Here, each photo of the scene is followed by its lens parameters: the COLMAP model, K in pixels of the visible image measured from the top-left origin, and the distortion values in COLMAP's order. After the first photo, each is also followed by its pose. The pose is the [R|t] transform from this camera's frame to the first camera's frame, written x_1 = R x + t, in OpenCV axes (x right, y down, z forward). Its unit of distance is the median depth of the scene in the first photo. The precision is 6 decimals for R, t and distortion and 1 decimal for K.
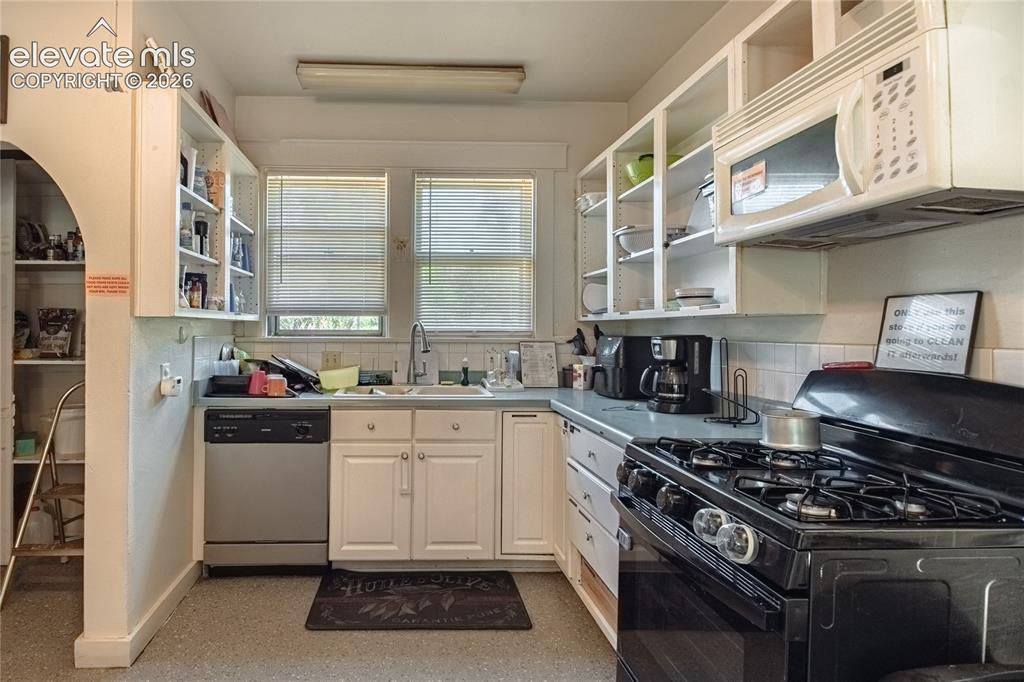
lens RADIAL K [[540.2, 0, 425.7], [0, 540.2, 327.9], [0, 0, 1]] dist [0.006666, -0.004168]
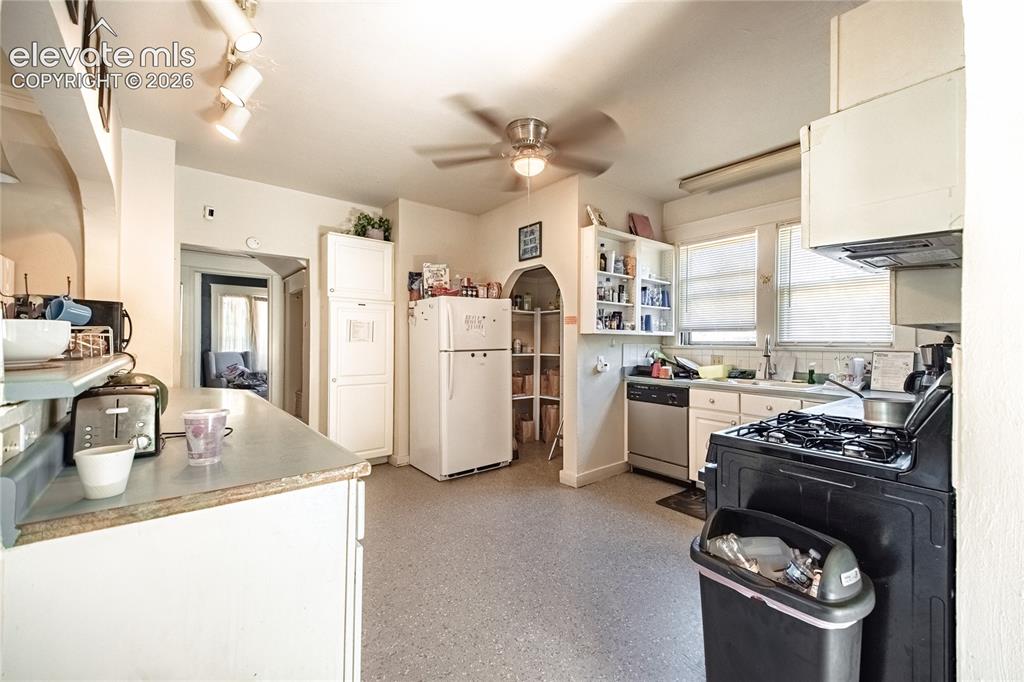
lens RADIAL K [[420.3, 0, 540.4], [0, 420.3, 343.0], [0, 0, 1]] dist [0.003445, -0.000291]
pose [[0.639205, 0.003057, -0.769030, 0.517274], [-0.003191, 0.999994, 0.001323, 0.011520], [0.769030, 0.001609, 0.639211, -0.177662]]
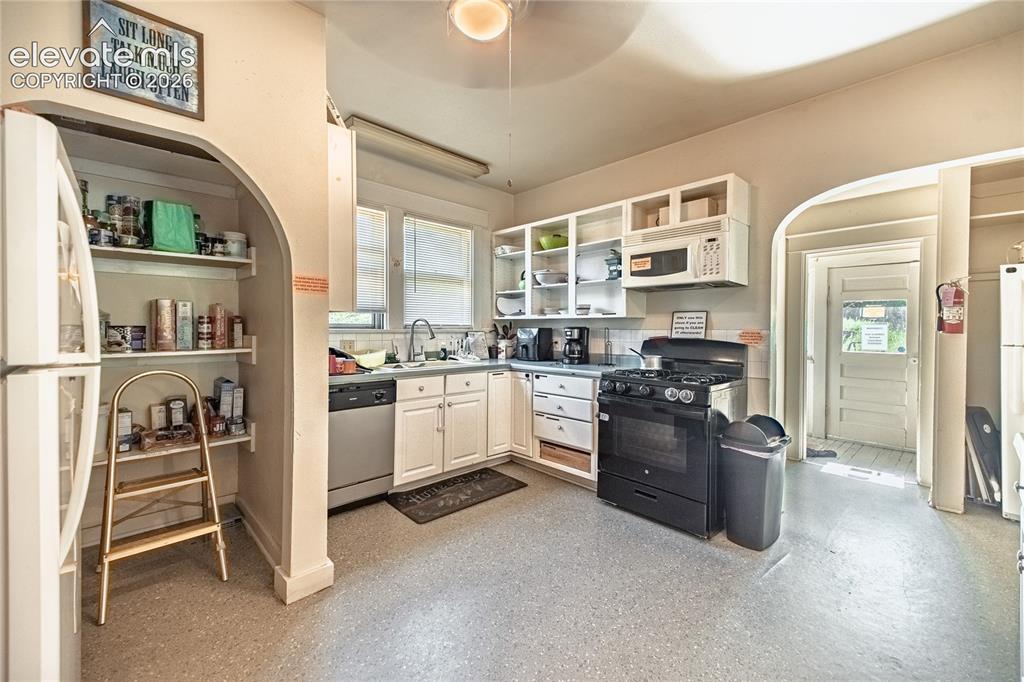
lens RADIAL K [[408.2, 0, 518.1], [0, 408.2, 334.6], [0, 0, 1]] dist [0.021159, -0.001758]
pose [[0.742595, -0.012319, 0.669627, -0.651292], [-0.003683, 0.999741, 0.022477, 0.007938], [-0.669730, -0.019158, 0.742357, -0.005307]]
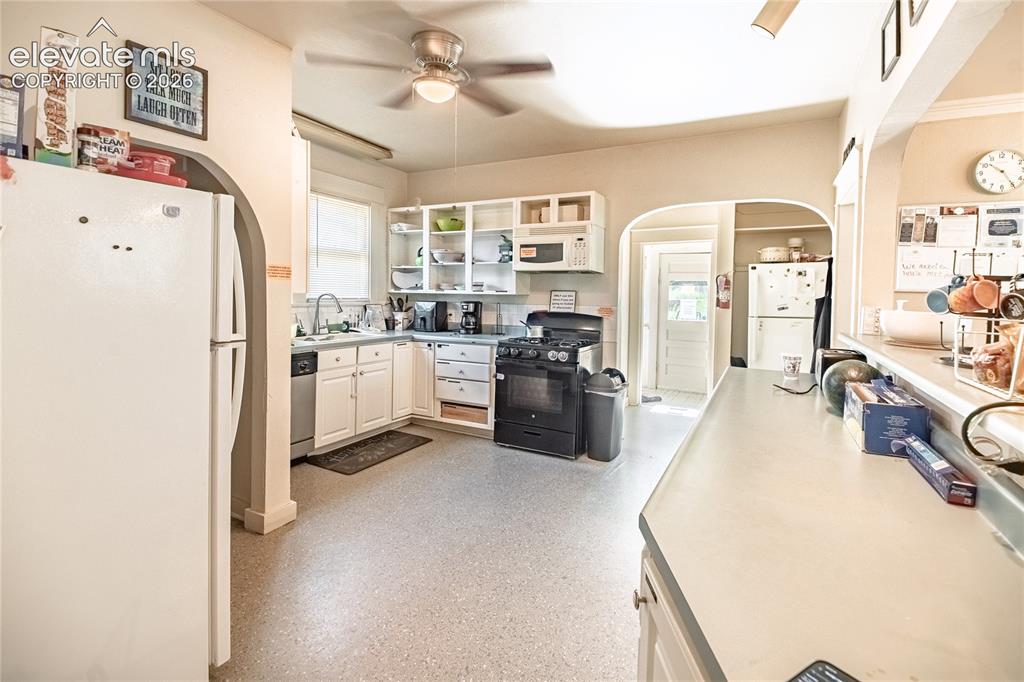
lens RADIAL K [[453.5, 0, 525.4], [0, 453.5, 310.3], [0, 0, 1]] dist [-0.016105, -0.000612]
pose [[0.480116, -0.027662, 0.876769, -1.008578], [-0.017923, 0.998985, 0.041332, -0.028893], [-0.877022, -0.035558, 0.479133, -0.130730]]
